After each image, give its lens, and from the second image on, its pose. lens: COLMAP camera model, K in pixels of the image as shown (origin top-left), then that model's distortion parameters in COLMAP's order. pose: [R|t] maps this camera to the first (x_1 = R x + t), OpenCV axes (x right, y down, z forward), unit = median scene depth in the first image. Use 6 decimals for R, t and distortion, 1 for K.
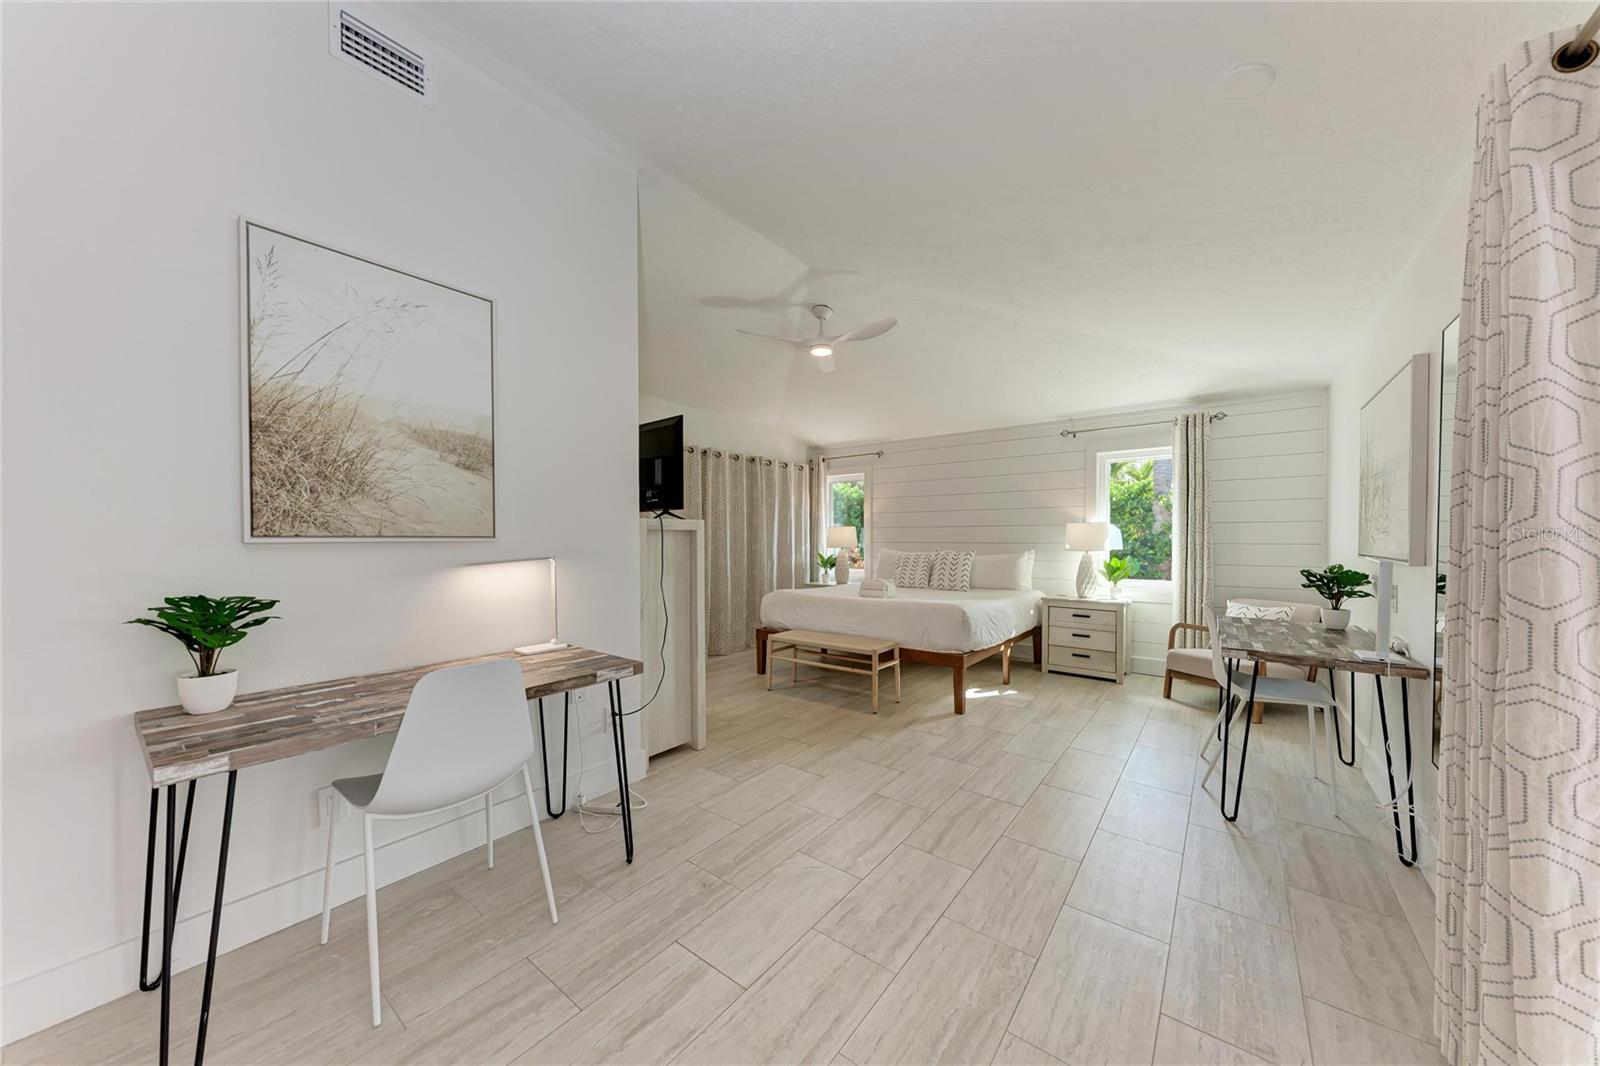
lens RADIAL K [[553.0, 0, 796.3], [0, 553.0, 543.1], [0, 0, 1]] dist [0.020730, -0.005439]
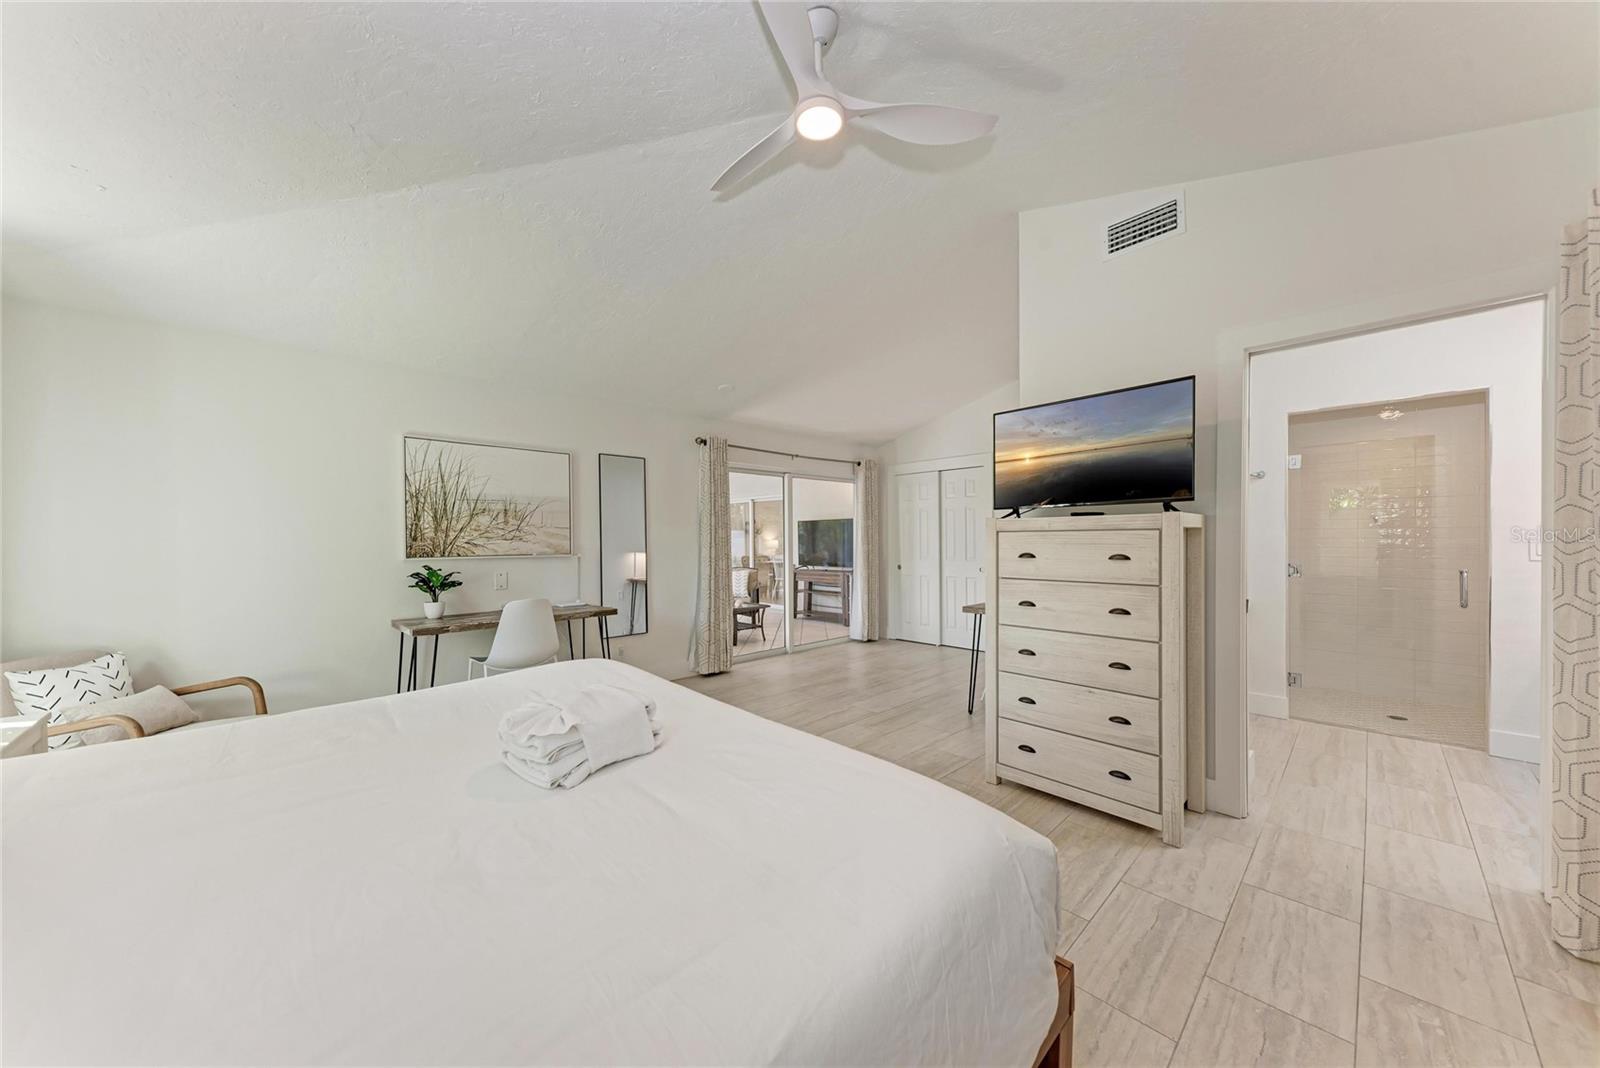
lens RADIAL K [[549.5, 0, 801.6], [0, 549.5, 540.8], [0, 0, 1]] dist [0.000931, -0.000051]
pose [[-0.988762, 0.003725, 0.149449, -0.016028], [0.005907, 0.999882, 0.014157, -0.022218], [-0.149378, 0.014881, -0.988668, 2.663112]]
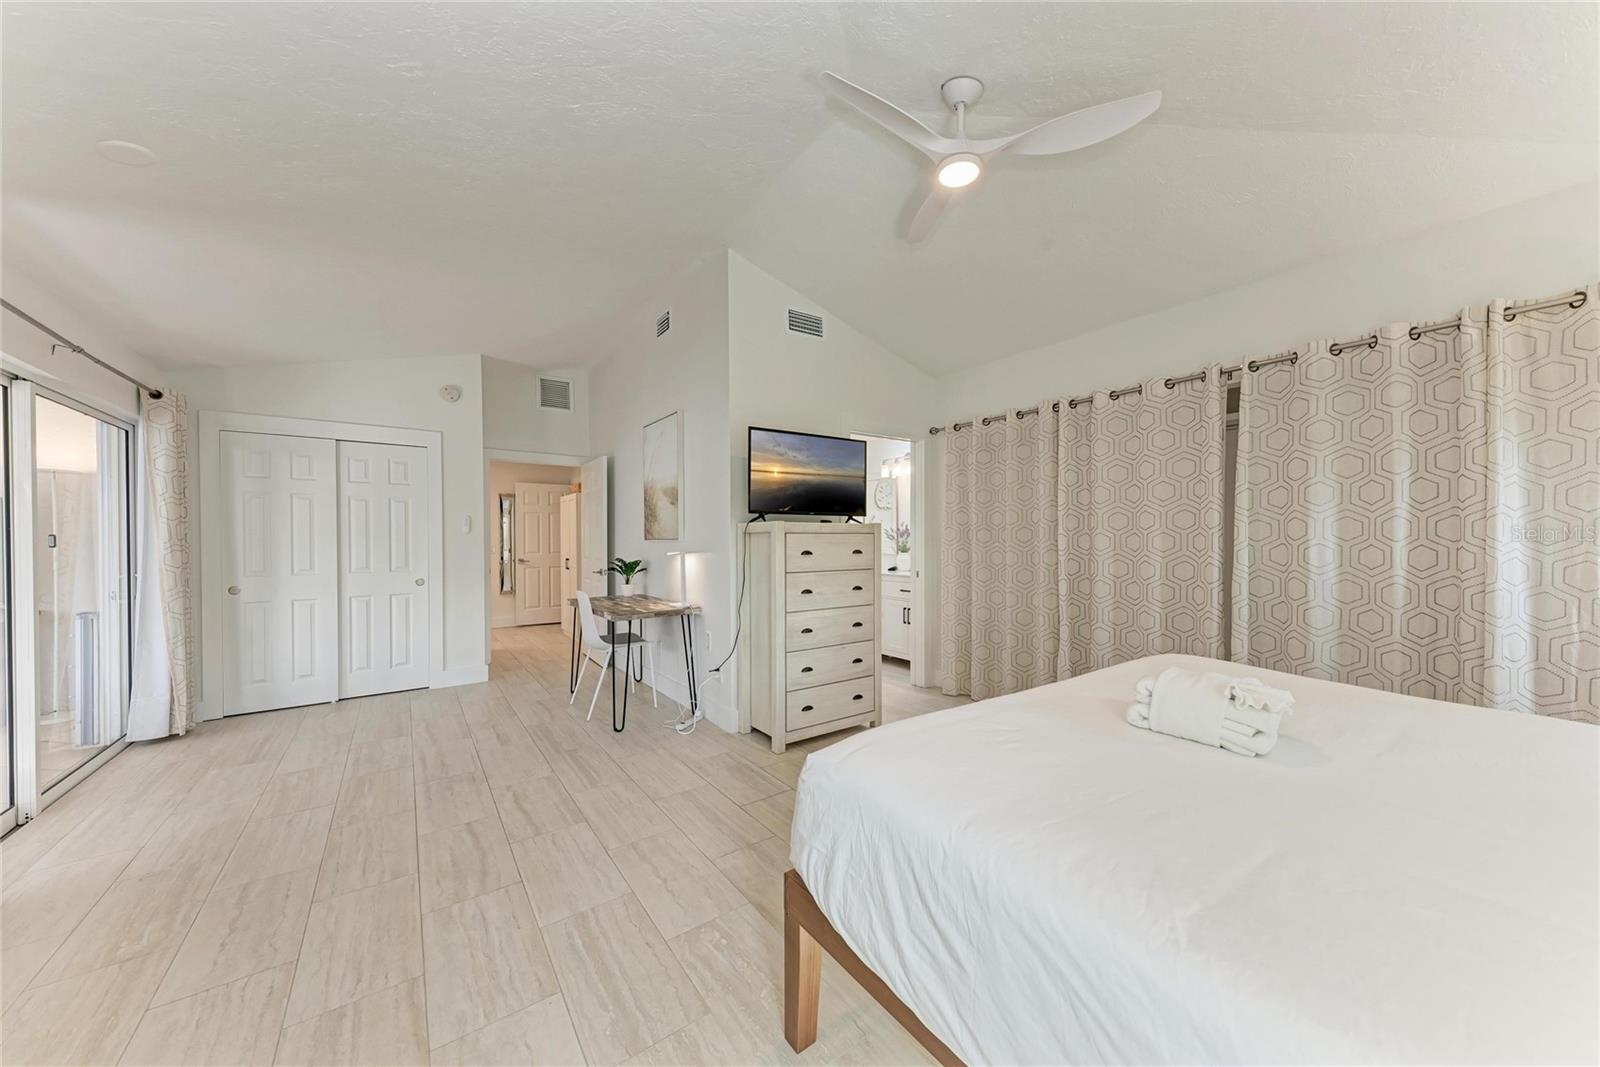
lens RADIAL K [[549.5, 0, 801.6], [0, 549.5, 540.3], [0, 0, 1]] dist [0.000931, -0.000051]
pose [[-0.275188, -0.000572, -0.961390, 1.055538], [-0.006881, 0.999975, 0.001374, -0.006640], [0.961366, 0.006994, -0.275185, 1.847512]]
